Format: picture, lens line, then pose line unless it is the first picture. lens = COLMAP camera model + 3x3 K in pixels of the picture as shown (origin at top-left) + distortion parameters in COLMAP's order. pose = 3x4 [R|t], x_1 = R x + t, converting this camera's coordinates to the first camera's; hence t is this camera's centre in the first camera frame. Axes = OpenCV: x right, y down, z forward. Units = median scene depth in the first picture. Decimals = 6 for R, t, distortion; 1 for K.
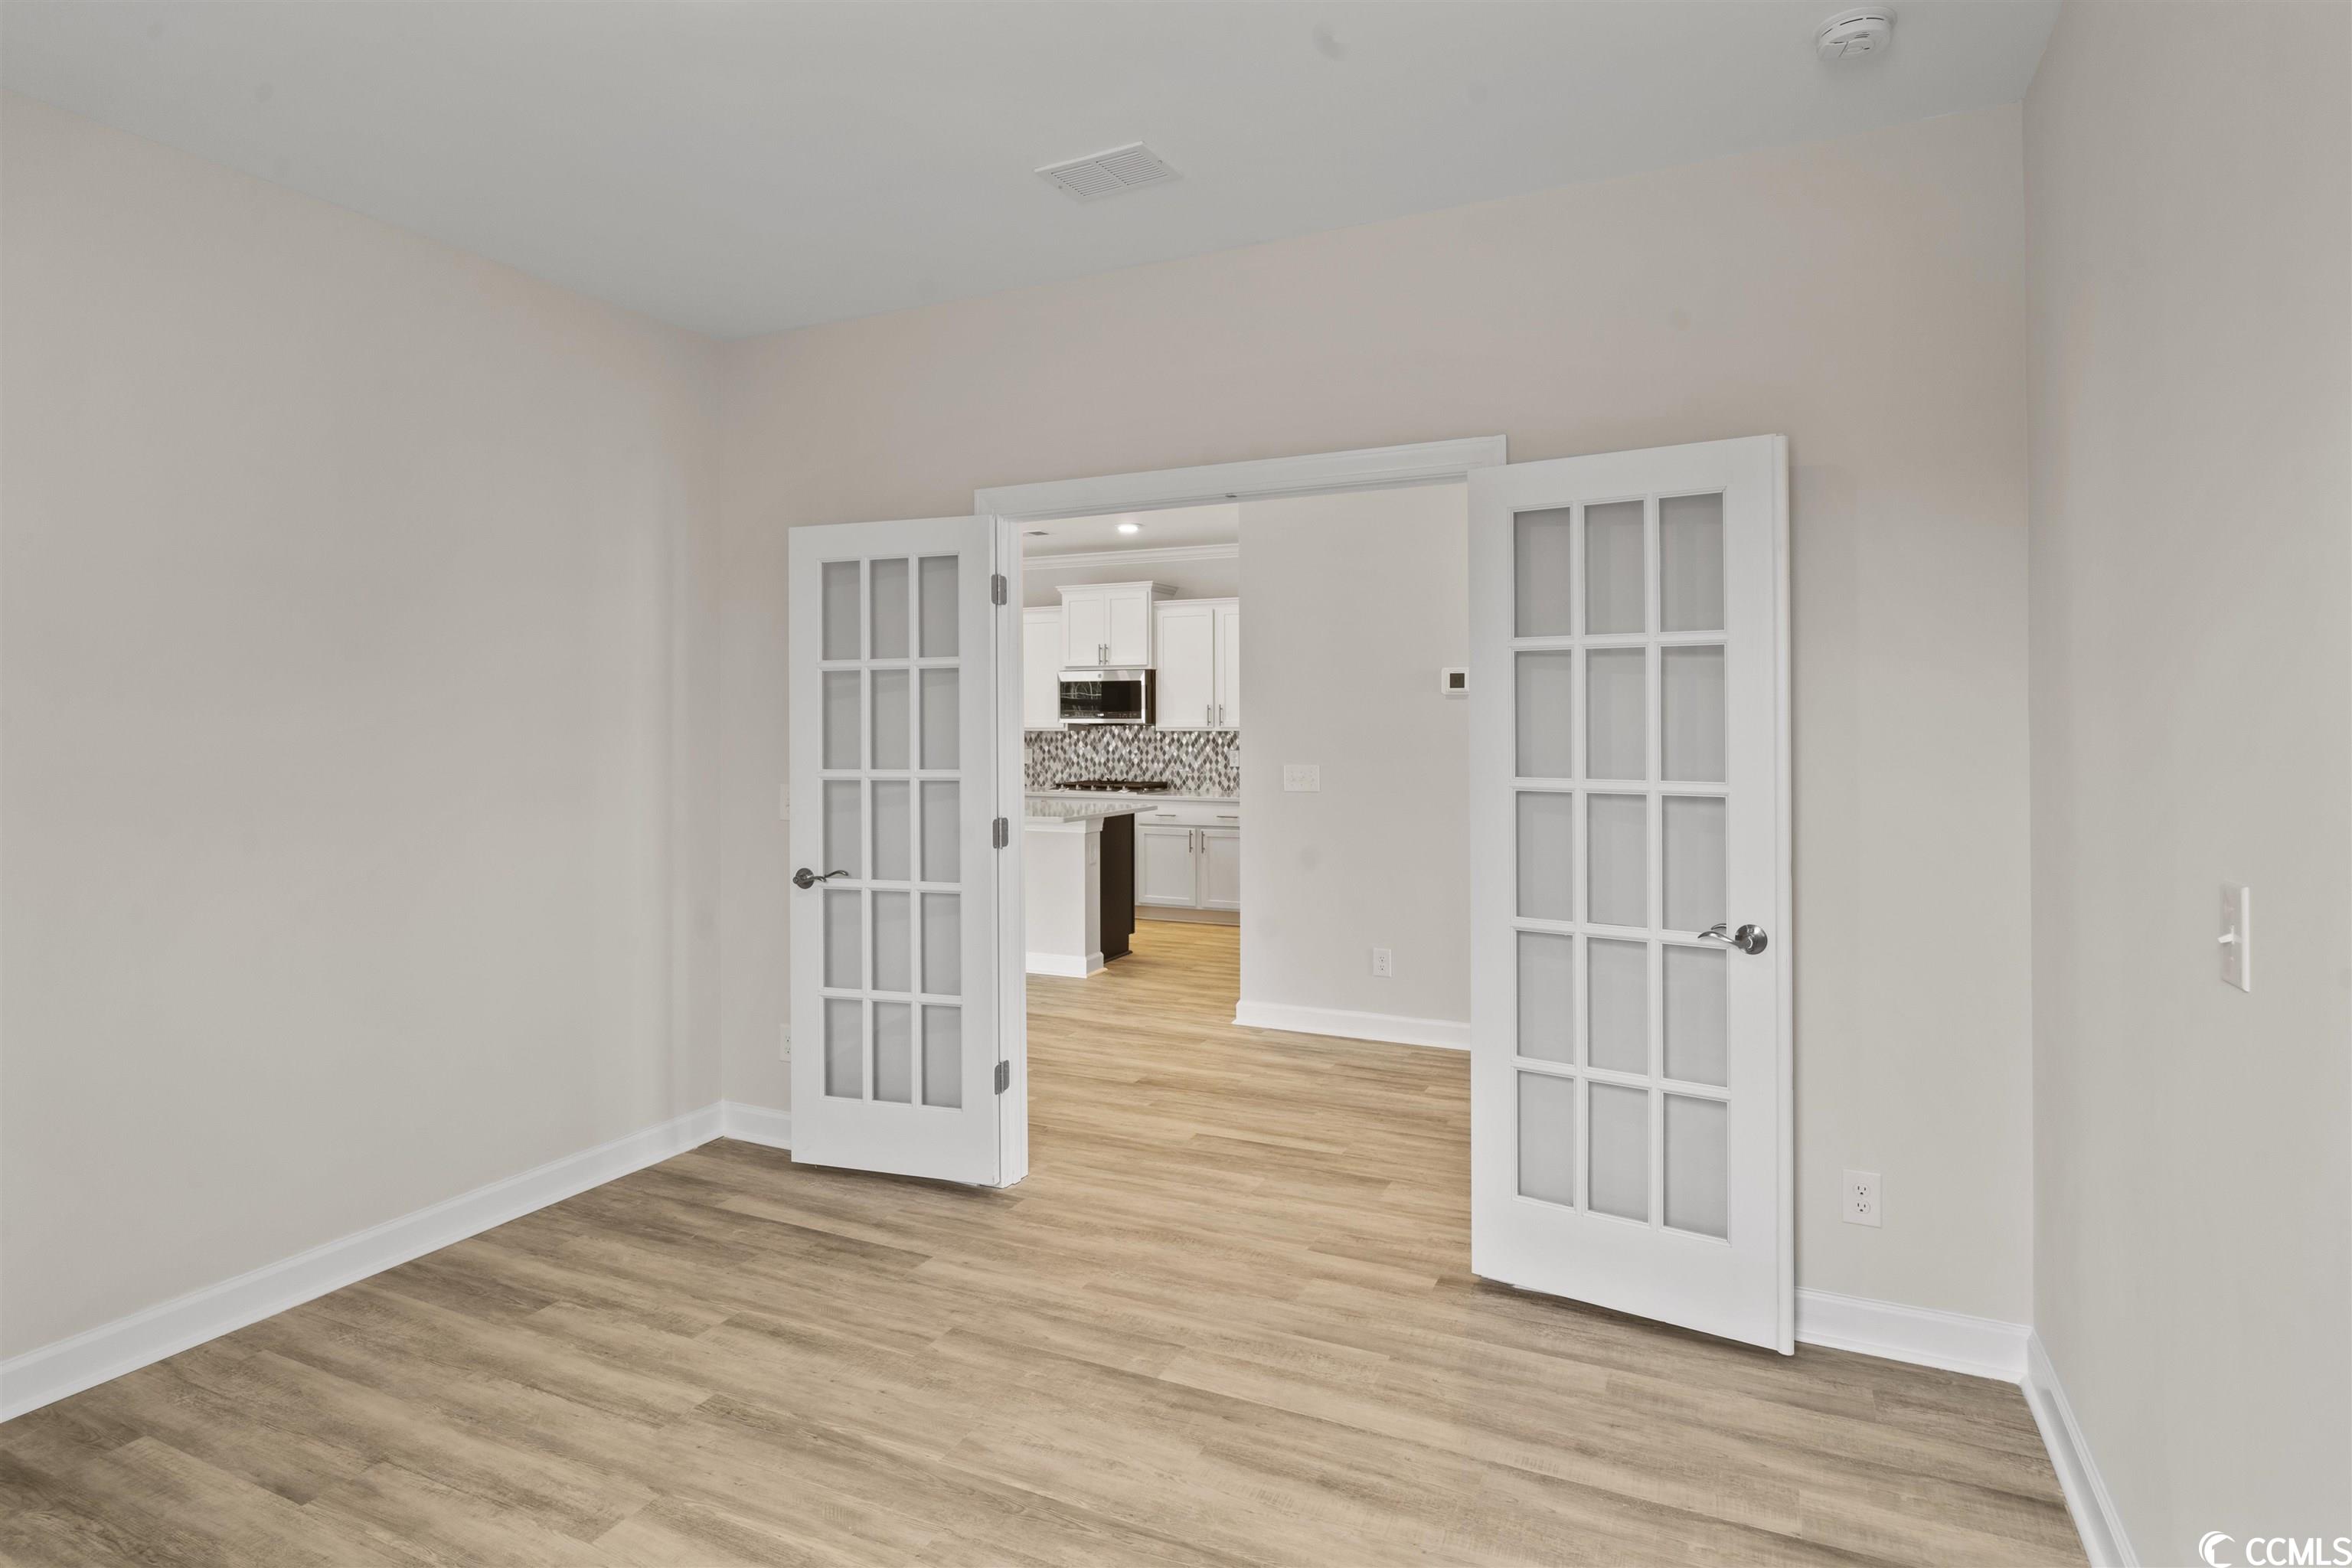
lens RADIAL K [[1243.5, 0, 1176.5], [0, 1243.5, 723.1], [0, 0, 1]] dist [-0.000944, 0.000303]
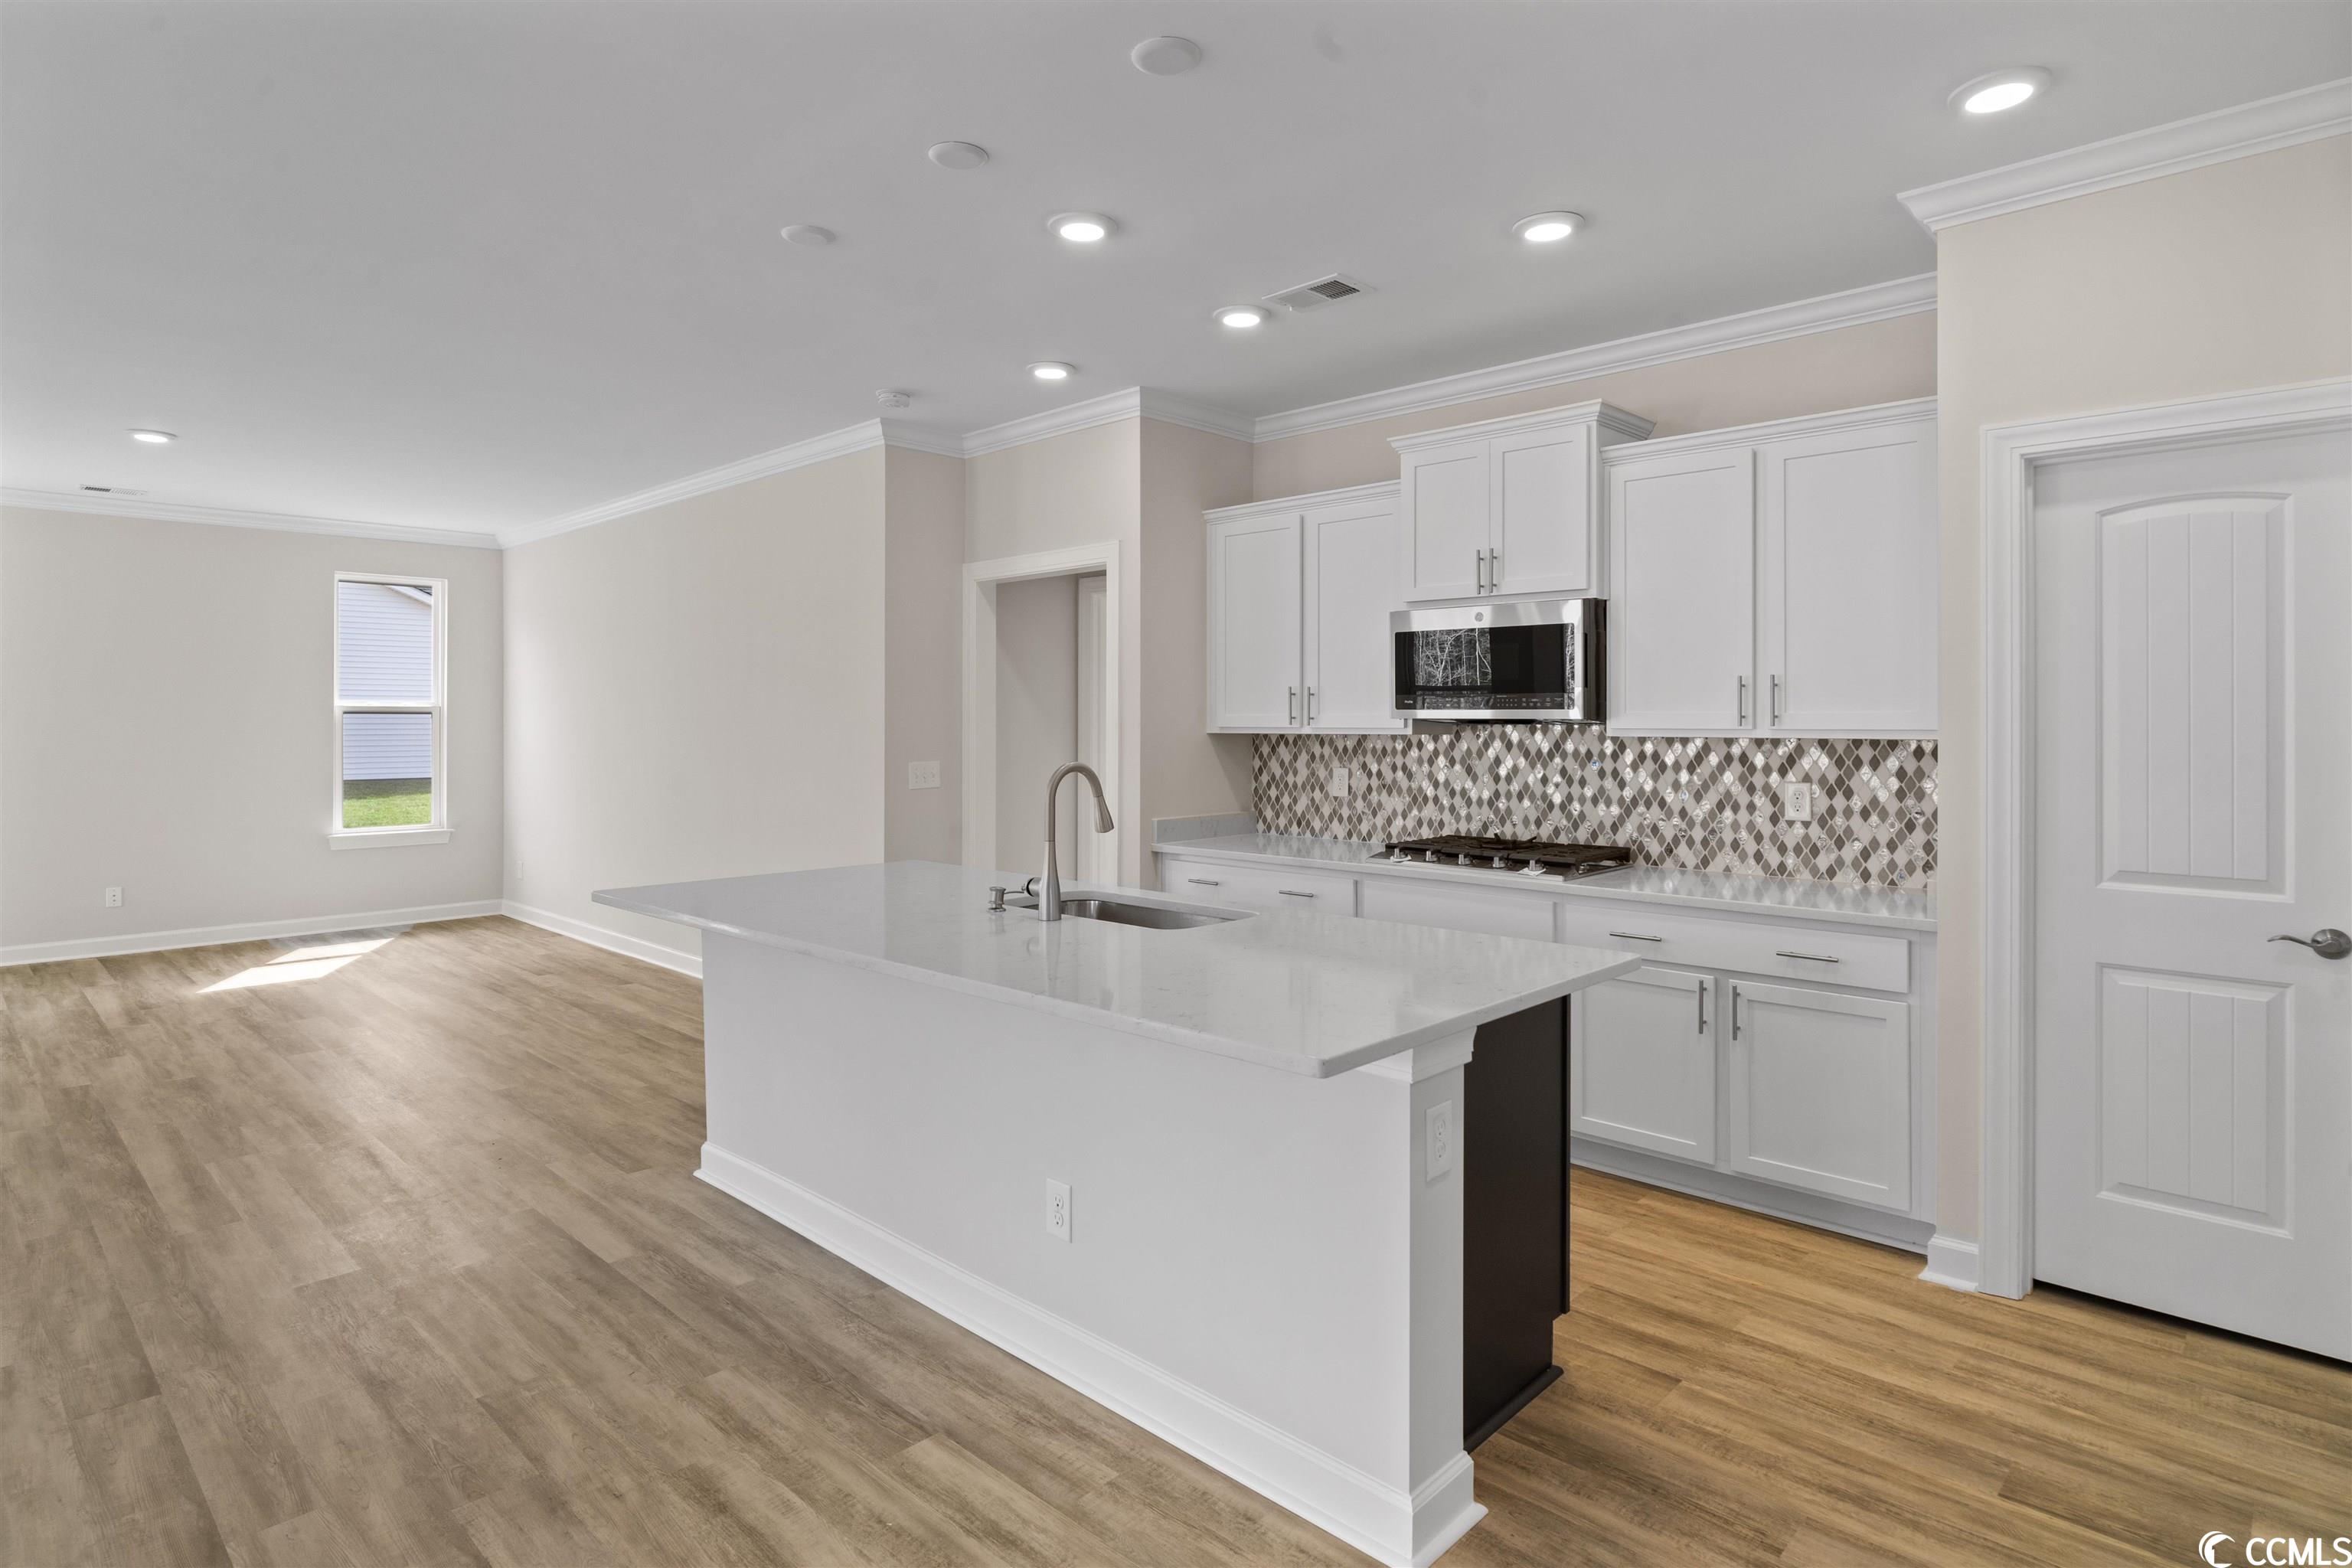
lens RADIAL K [[1243.5, 0, 1176.5], [0, 1243.5, 723.1], [0, 0, 1]] dist [-0.000944, 0.000303]
pose [[0.951703, 0.004165, -0.306992, -0.025584], [-0.003637, 0.999991, 0.002292, 0.000878], [0.306999, -0.001065, 0.951709, 0.505202]]
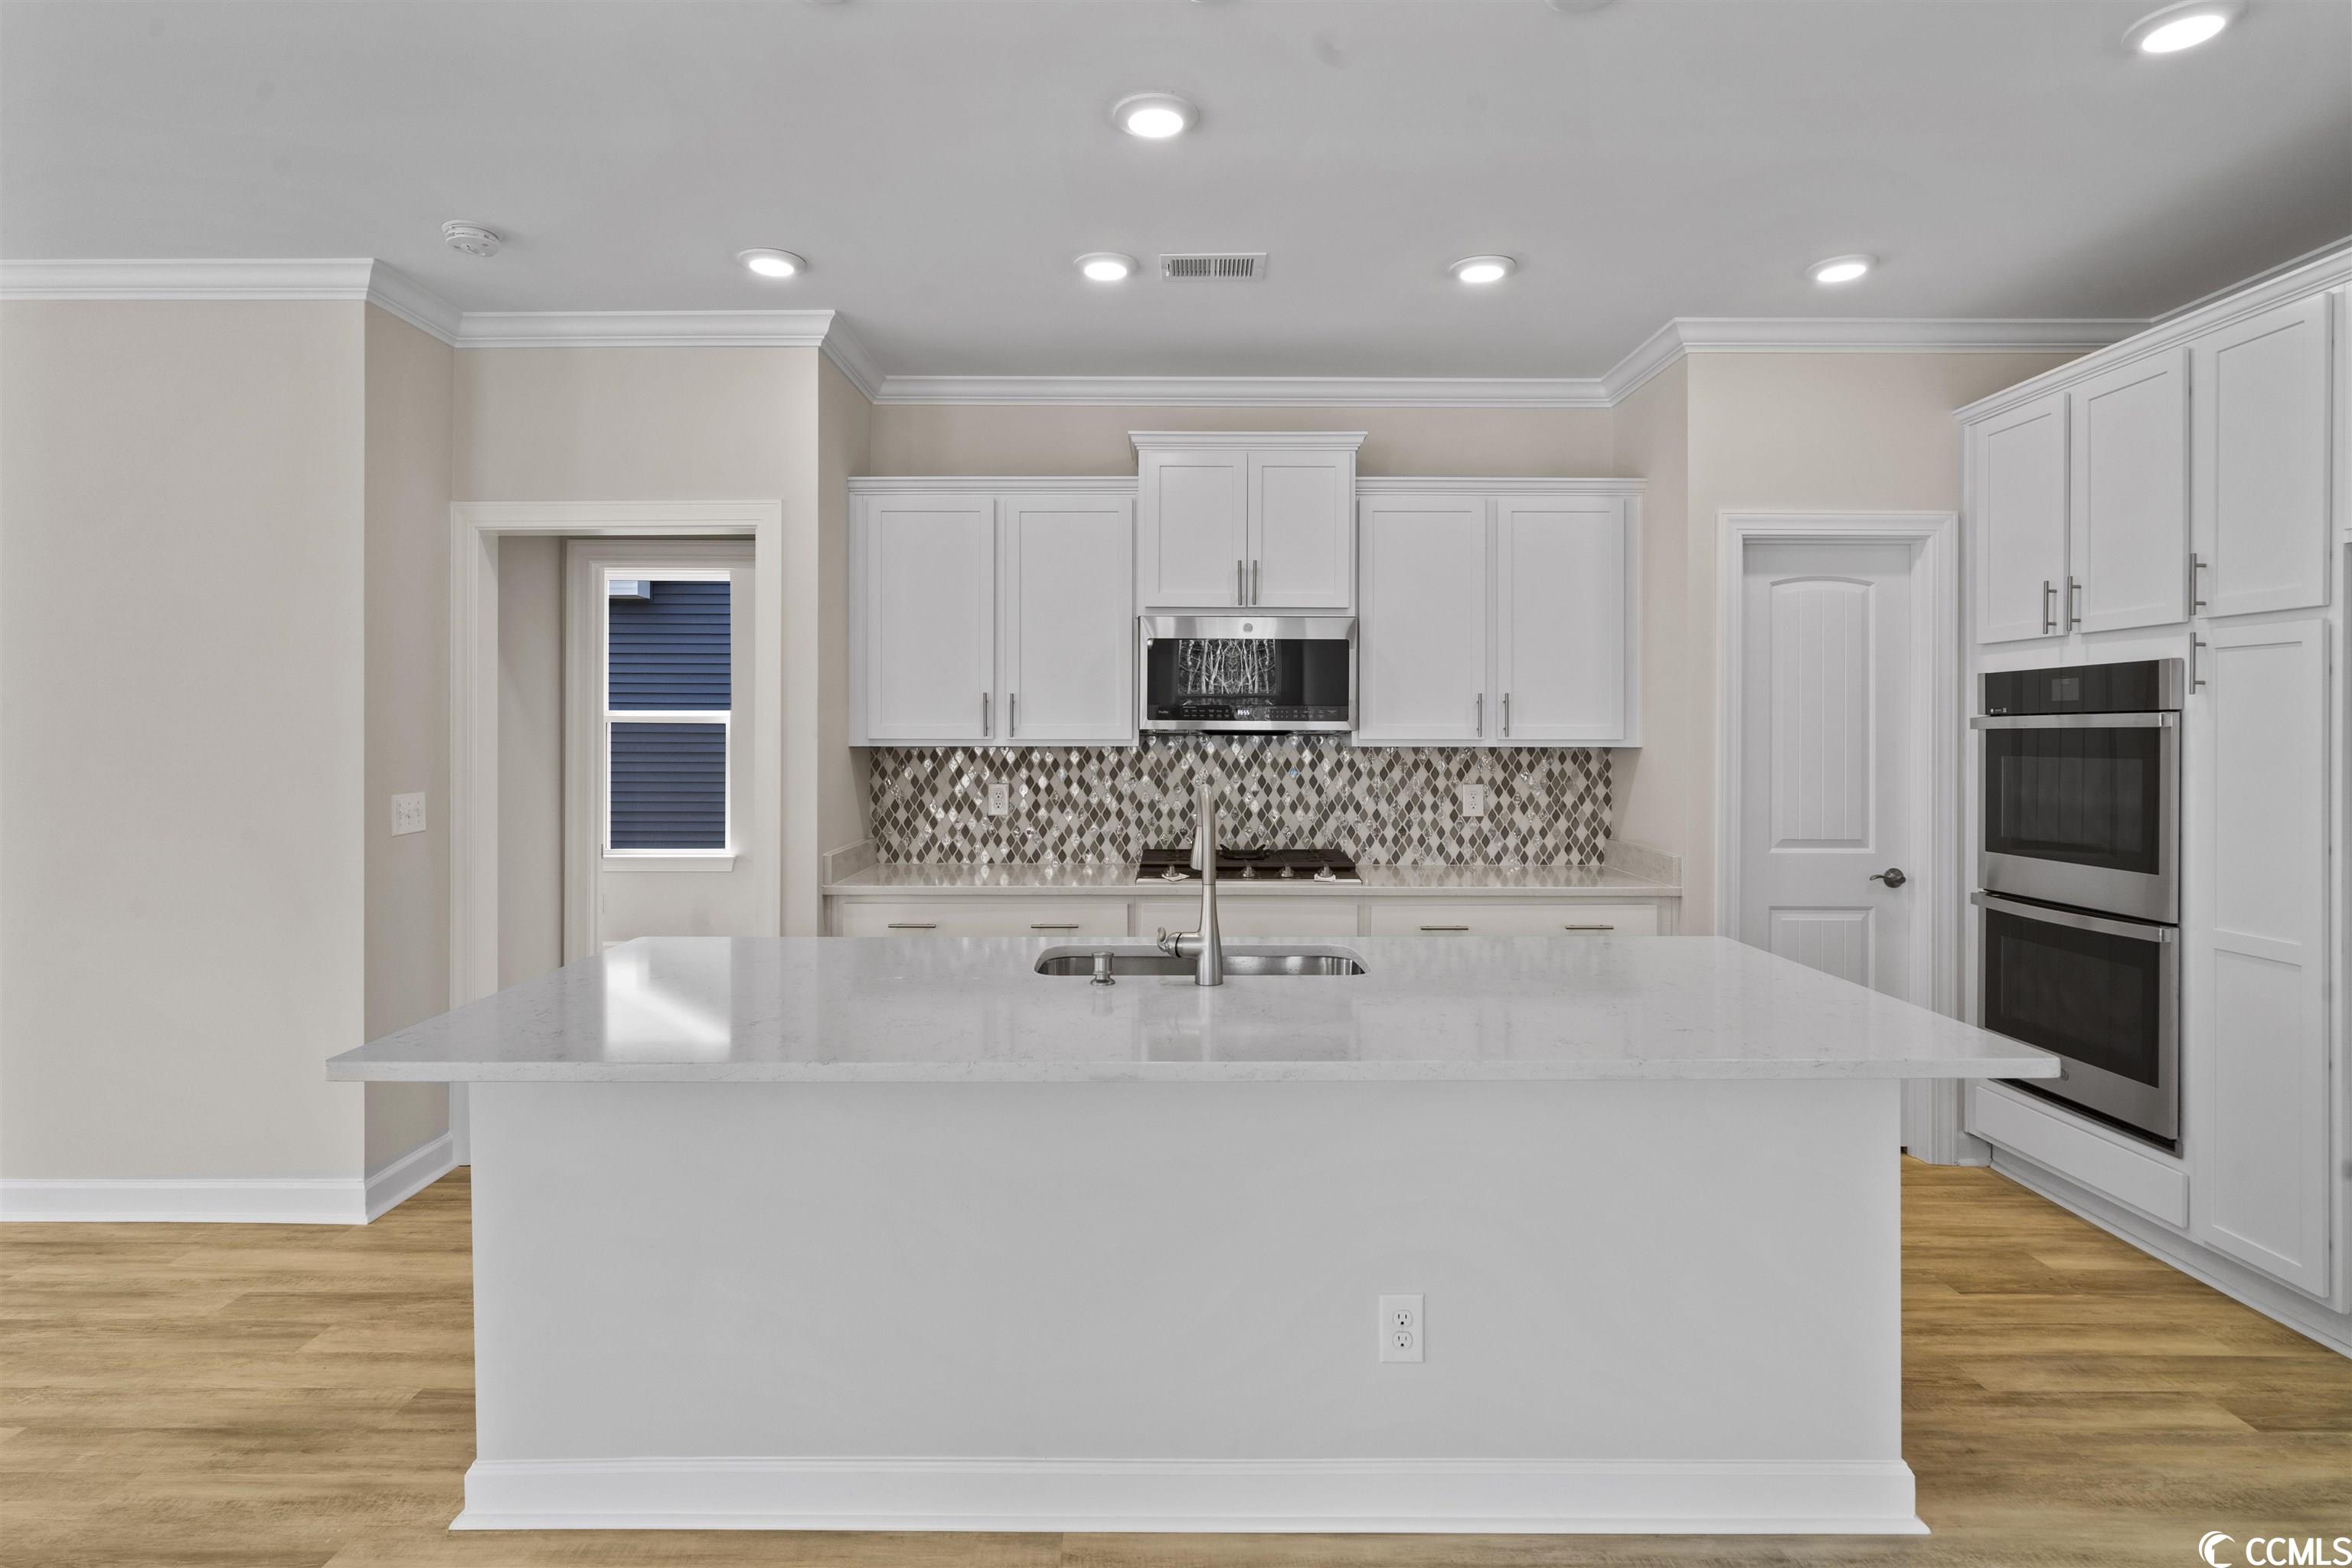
lens RADIAL K [[1229.3, 0, 1175.0], [0, 1229.3, 738.3], [0, 0, 1]] dist [-0.001653, -0.000378]
pose [[0.899293, 0.002318, 0.437340, -0.276390], [-0.004395, 0.999983, 0.003737, 0.001375], [-0.437324, -0.005283, 0.899289, 0.578775]]
